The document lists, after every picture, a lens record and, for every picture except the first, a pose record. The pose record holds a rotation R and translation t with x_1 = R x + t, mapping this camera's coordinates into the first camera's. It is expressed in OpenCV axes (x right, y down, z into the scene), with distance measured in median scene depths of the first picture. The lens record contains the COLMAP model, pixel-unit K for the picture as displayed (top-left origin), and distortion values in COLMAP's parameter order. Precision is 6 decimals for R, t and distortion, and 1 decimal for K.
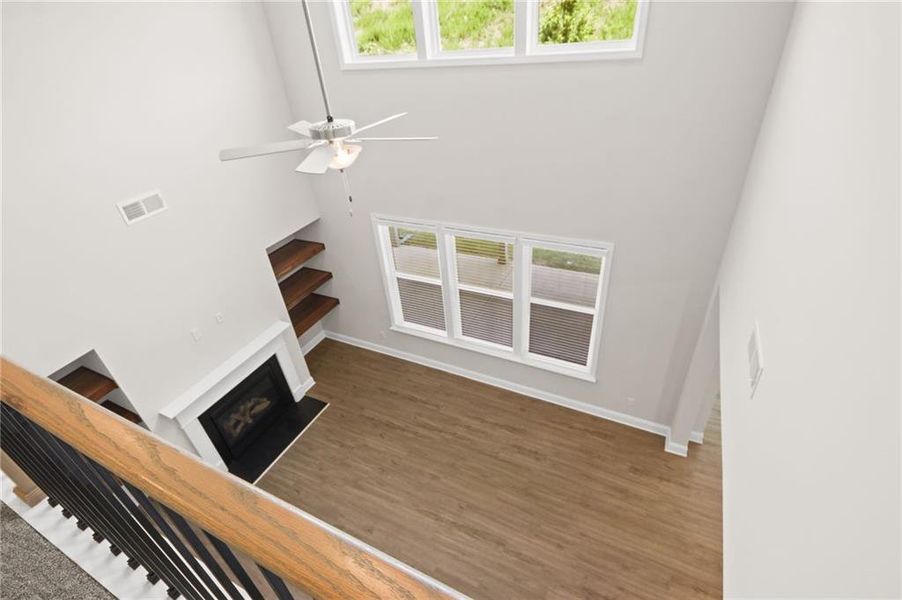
lens RADIAL K [[424.0, 0, 451.7], [0, 424.0, 304.7], [0, 0, 1]] dist [0.000605, -0.000079]
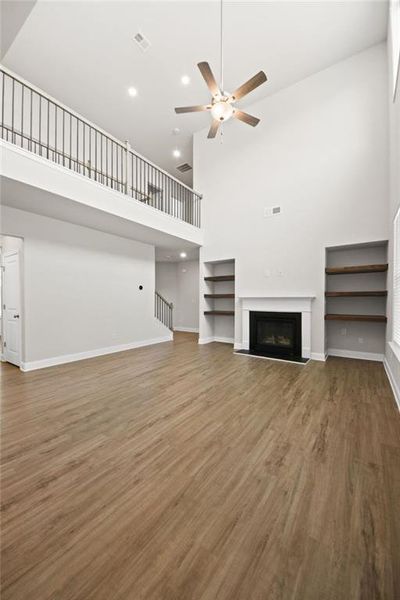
lens RADIAL K [[226.4, 0, 201.6], [0, 226.4, 302.9], [0, 0, 1]] dist [0.022768, -0.016722]
pose [[-0.147281, 0.100811, -0.983944, 0.522091], [-0.554868, 0.815093, 0.166566, 0.165811], [0.818798, 0.570491, -0.064111, 0.796821]]
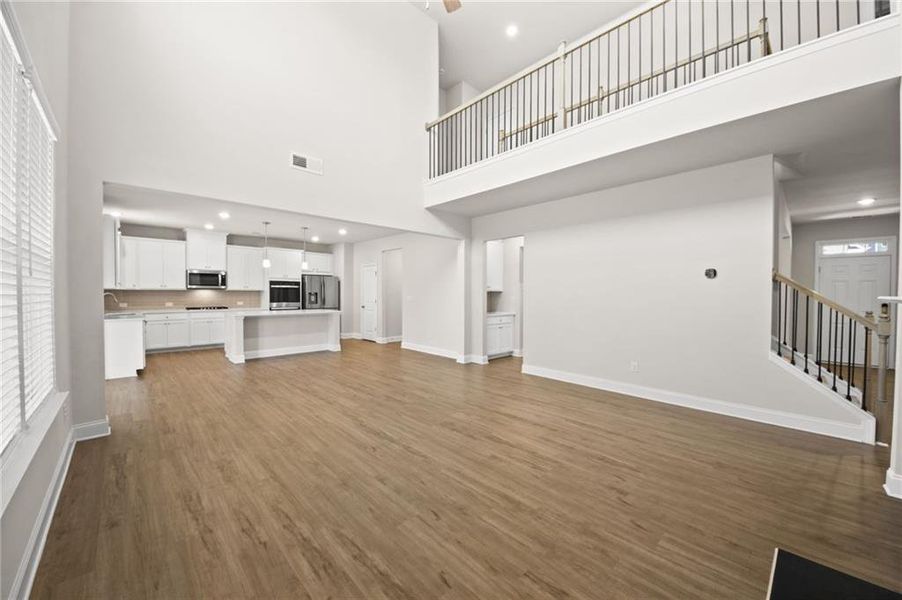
lens RADIAL K [[340.3, 0, 452.5], [0, 340.3, 297.0], [0, 0, 1]] dist [0.022768, -0.016722]
pose [[-0.938783, 0.076415, 0.335928, -0.307389], [0.254183, 0.811829, 0.525667, -0.029113], [-0.232547, 0.578874, -0.781554, 1.173130]]
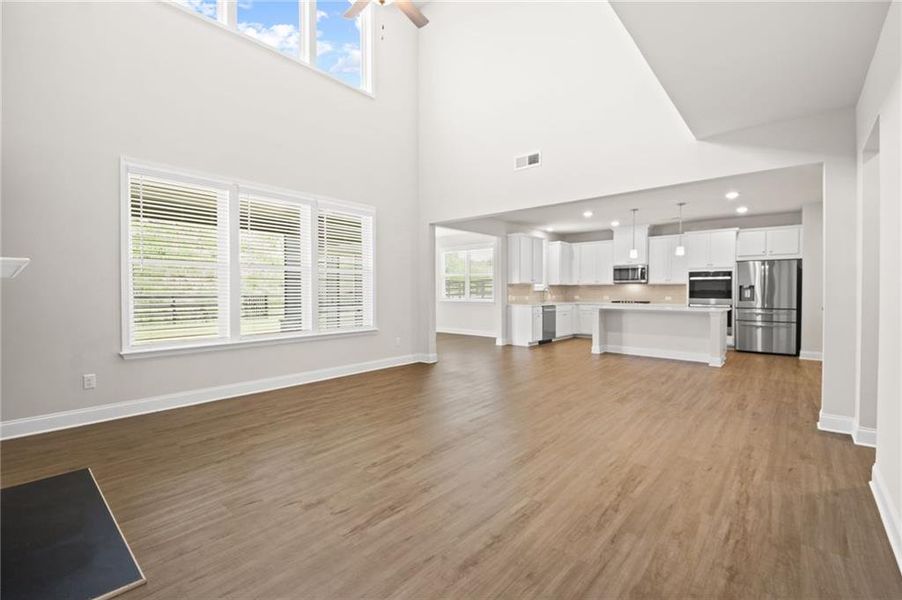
lens RADIAL K [[397.6, 0, 448.2], [0, 397.6, 294.6], [0, 0, 1]] dist [0.016595, -0.012928]
pose [[0.248395, 0.074486, 0.965791, -0.744569], [0.535709, 0.820123, -0.201032, 0.444584], [-0.807041, 0.567319, 0.163811, 0.597612]]
